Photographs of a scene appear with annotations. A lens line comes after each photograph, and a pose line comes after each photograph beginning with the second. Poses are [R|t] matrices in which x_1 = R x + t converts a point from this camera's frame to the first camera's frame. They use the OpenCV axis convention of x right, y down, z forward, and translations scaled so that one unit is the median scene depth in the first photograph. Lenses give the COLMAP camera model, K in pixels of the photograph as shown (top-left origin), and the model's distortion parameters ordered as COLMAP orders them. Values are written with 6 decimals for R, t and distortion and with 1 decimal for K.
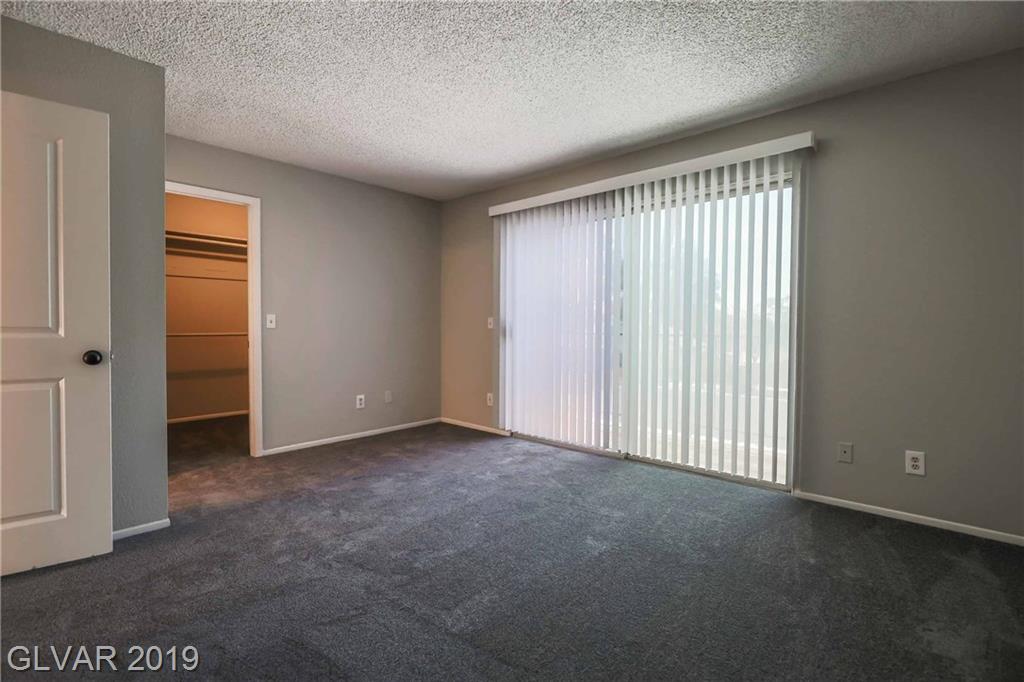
lens RADIAL K [[445.7, 0, 517.7], [0, 445.7, 337.0], [0, 0, 1]] dist [0.000342, -0.000210]
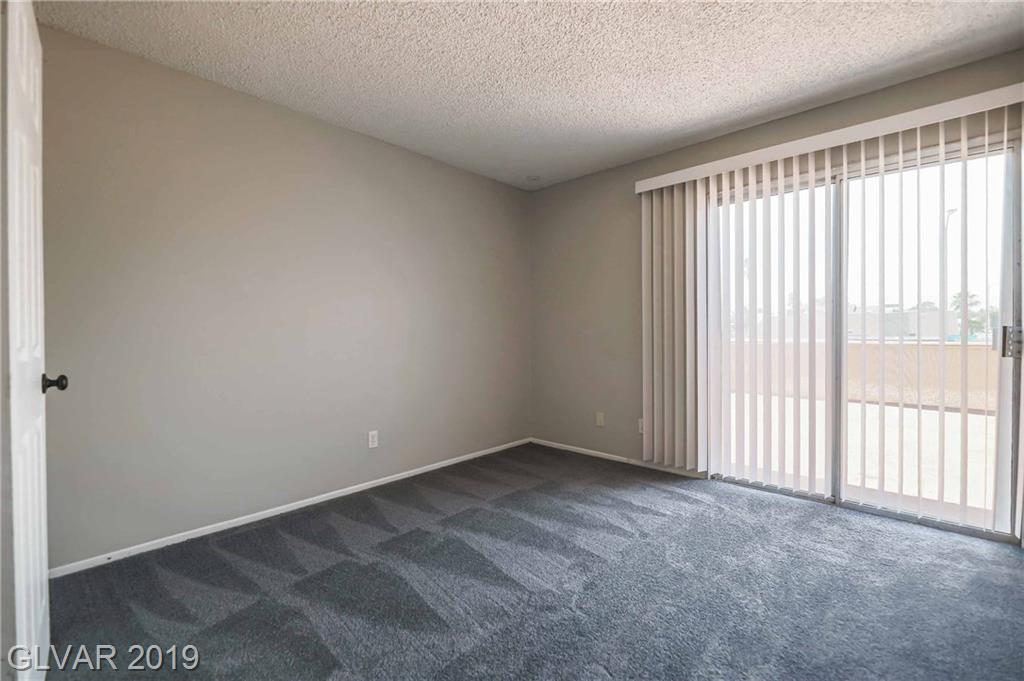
lens RADIAL K [[445.7, 0, 517.7], [0, 445.7, 336.5], [0, 0, 1]] dist [0.000342, -0.000210]
pose [[0.999044, -0.008771, -0.042828, -0.235579], [0.008119, 0.999849, -0.015374, -0.005425], [0.042957, 0.015011, 0.998964, 0.196136]]
